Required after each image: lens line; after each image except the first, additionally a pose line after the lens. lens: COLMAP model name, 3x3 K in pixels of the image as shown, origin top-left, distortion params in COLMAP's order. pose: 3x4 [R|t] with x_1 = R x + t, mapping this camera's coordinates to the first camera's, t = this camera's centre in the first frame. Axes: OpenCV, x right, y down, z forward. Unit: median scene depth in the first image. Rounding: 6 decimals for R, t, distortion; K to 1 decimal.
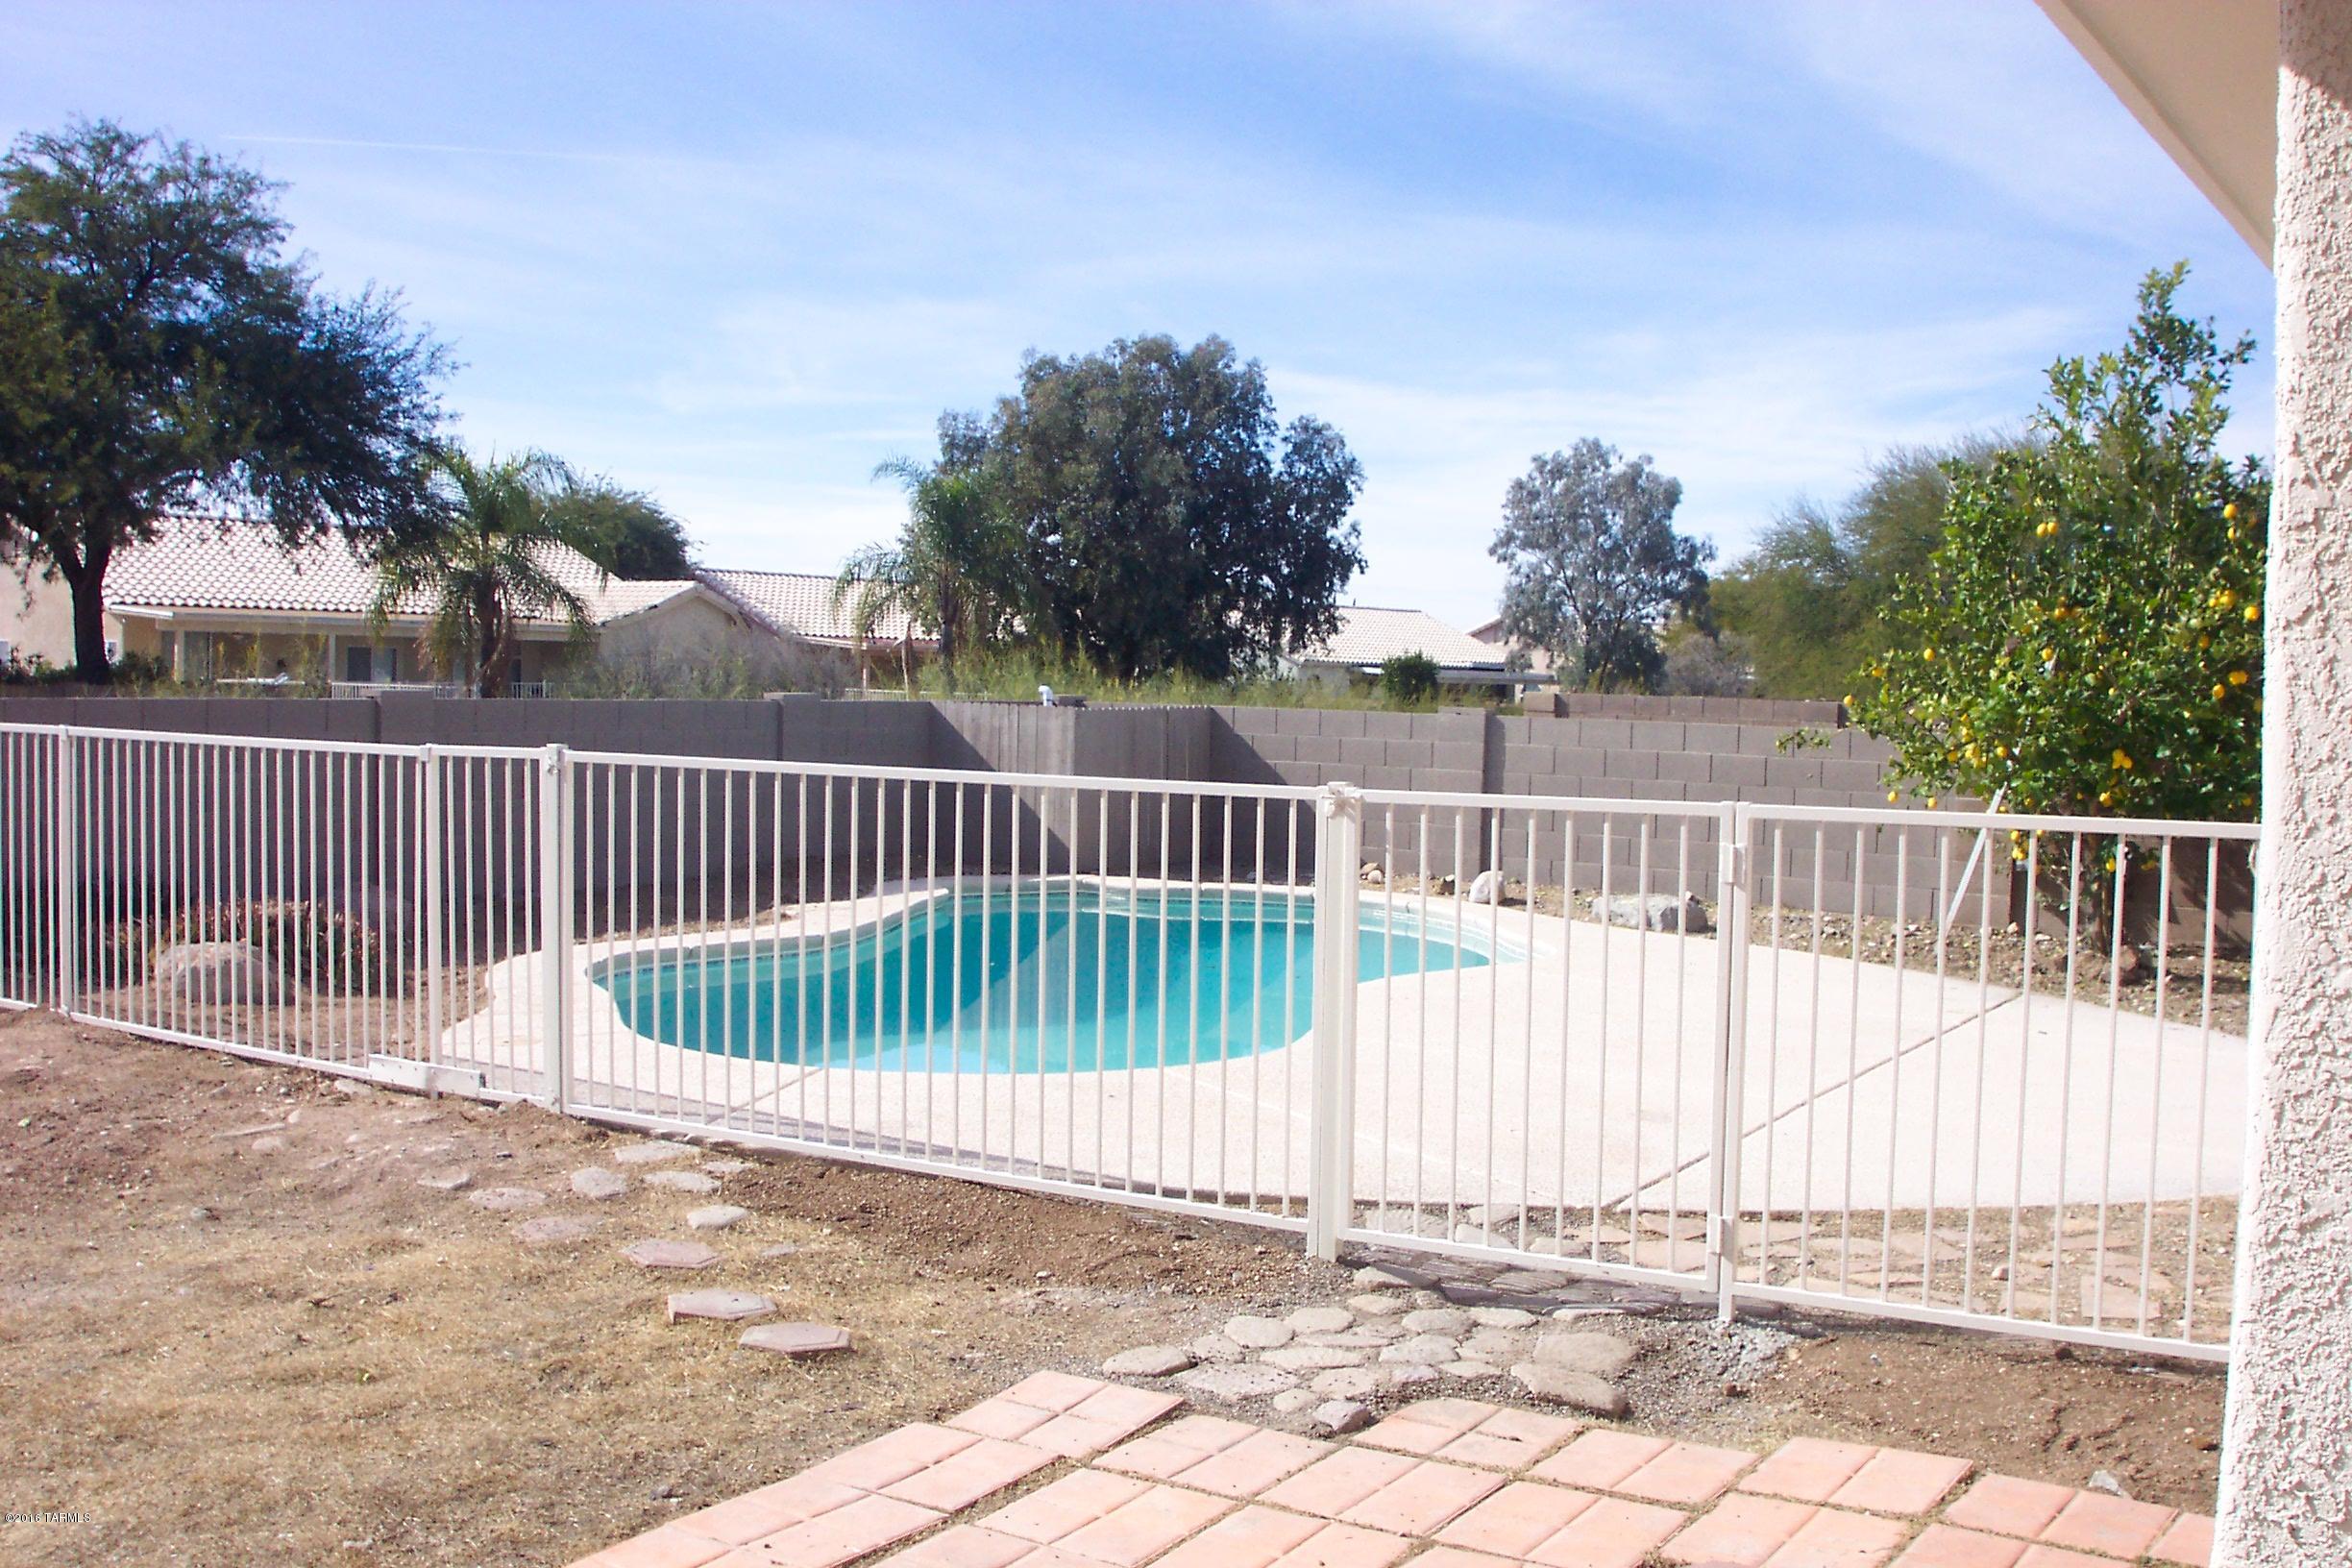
lens RADIAL K [[2323.8, 0, 1159.5], [0, 2323.8, 771.9], [0, 0, 1]] dist [-0.123246, 0.000000]
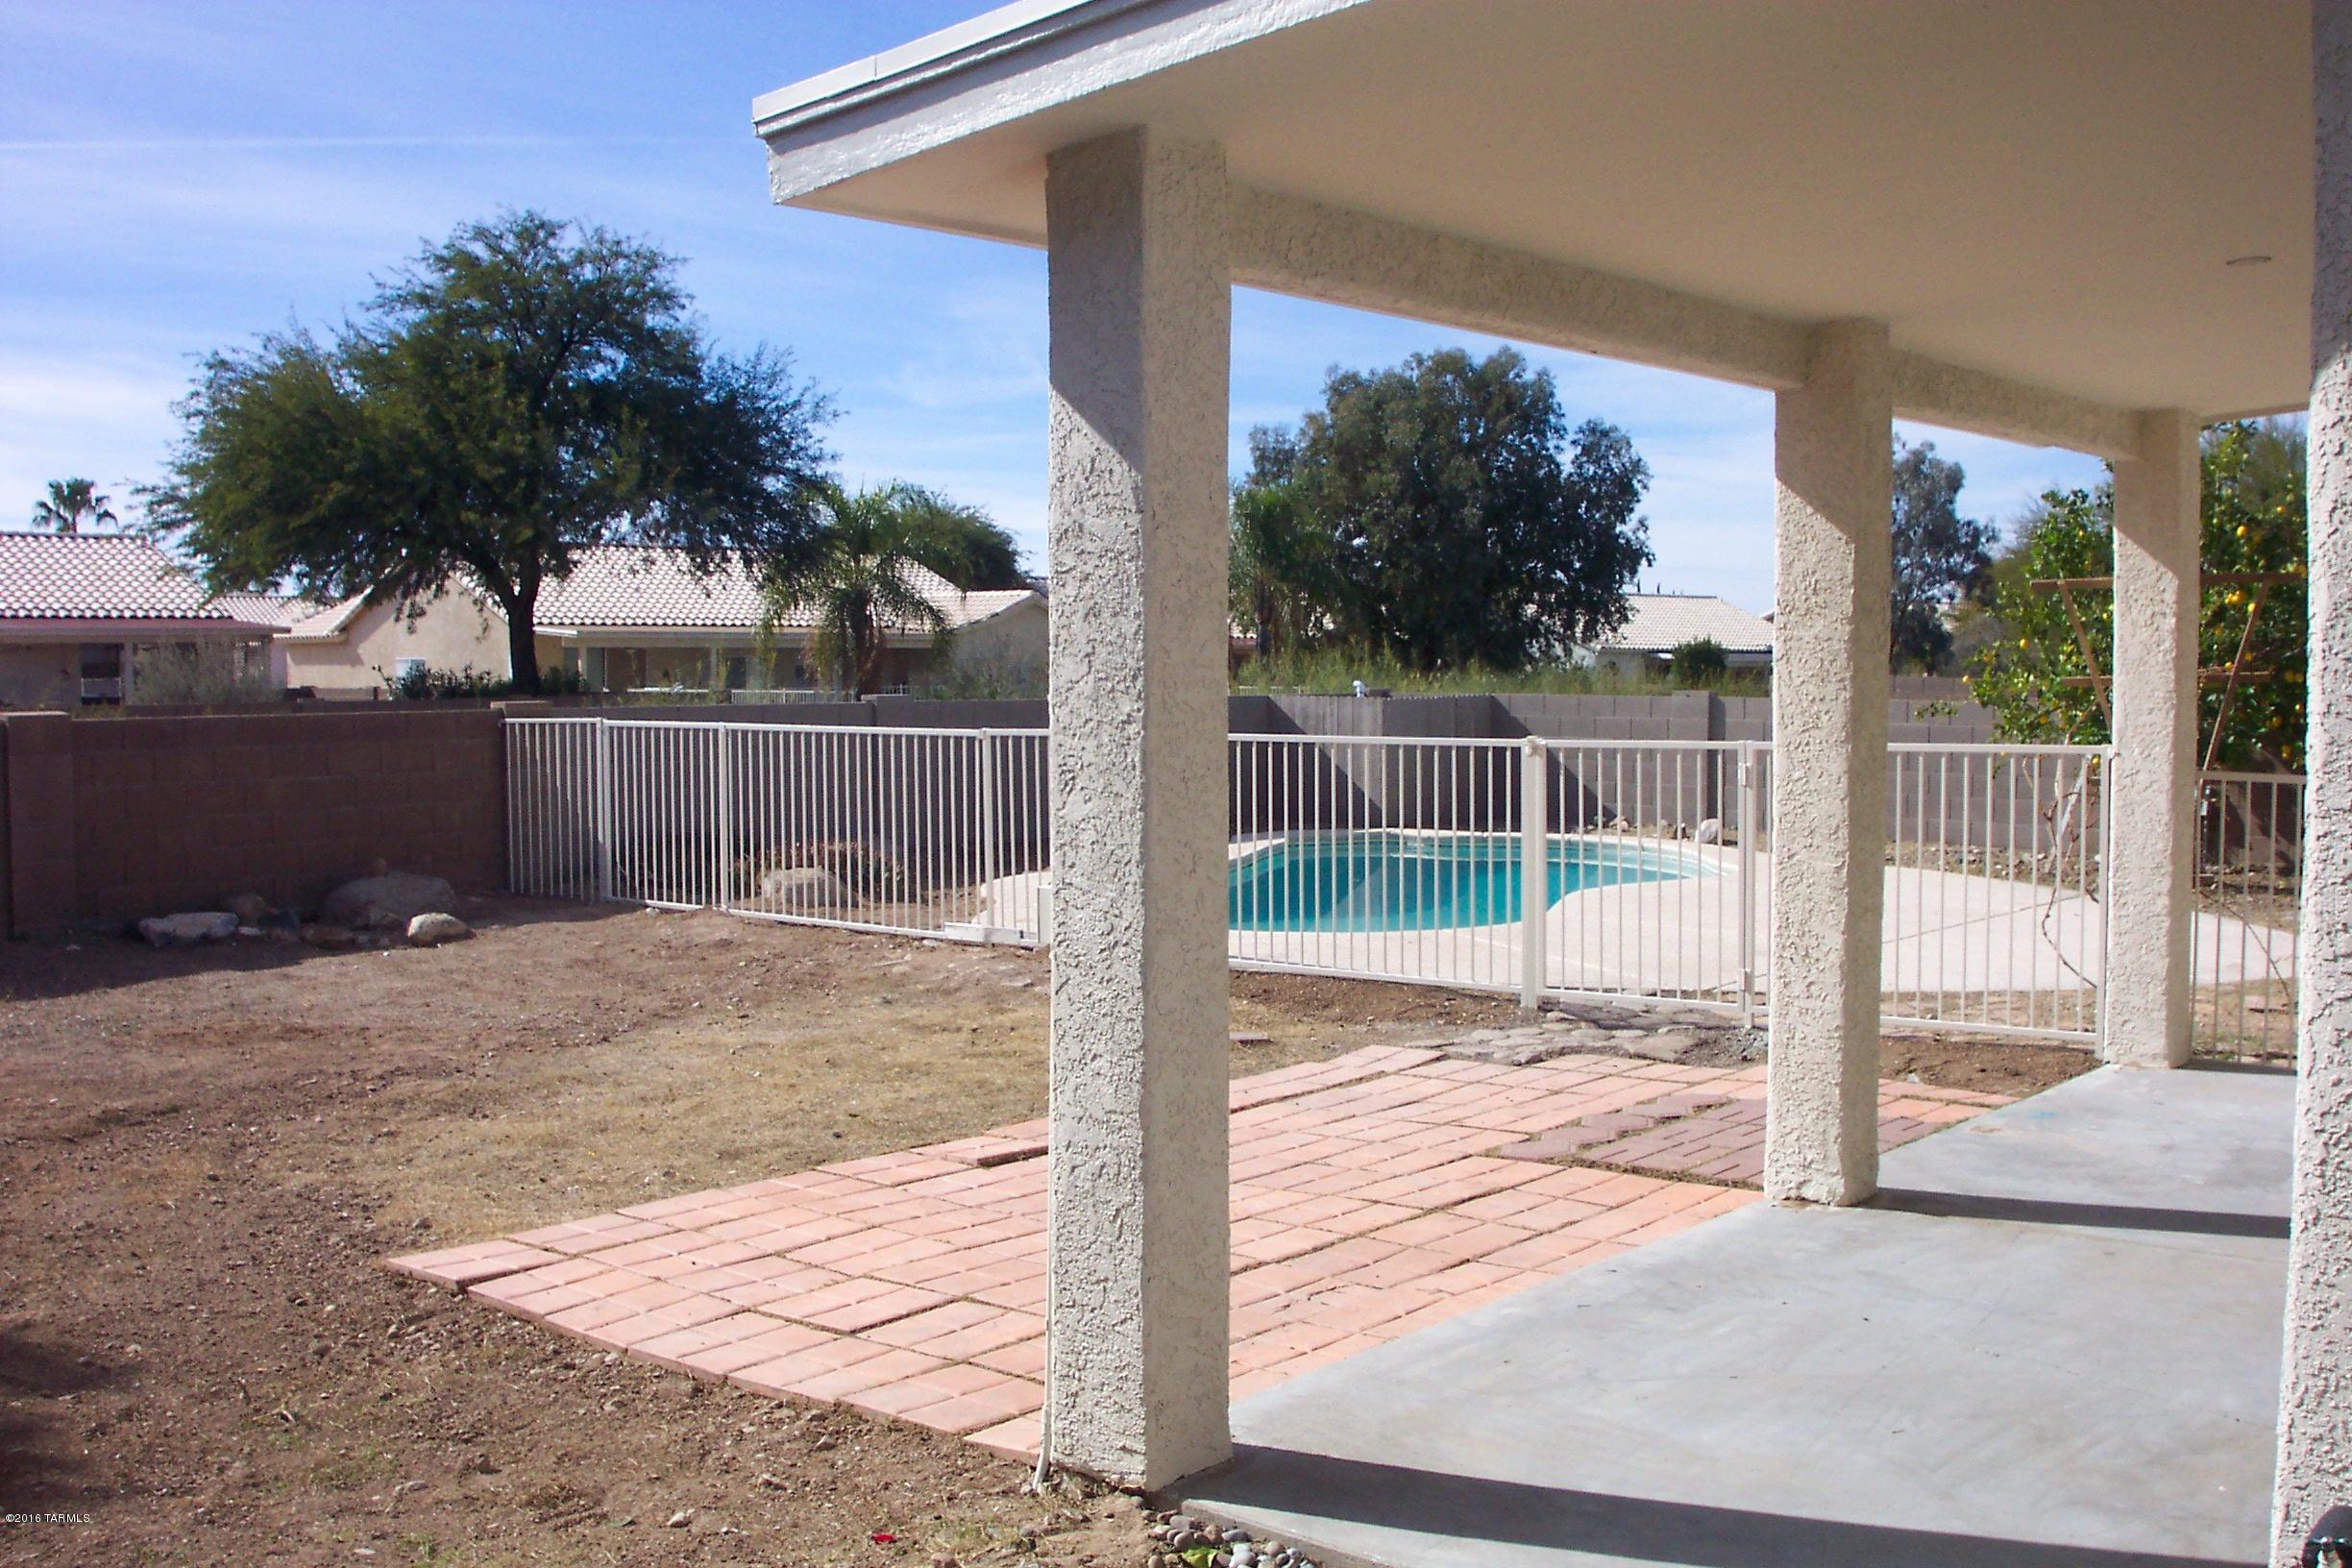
lens RADIAL K [[2323.8, 0, 1180.5], [0, 2323.8, 775.5], [0, 0, 1]] dist [-0.123246, 0.000000]
pose [[0.992205, -0.018309, -0.123262, 0.004656], [0.018939, 0.999813, 0.003945, 0.003838], [0.123167, -0.006249, 0.992366, -0.134406]]
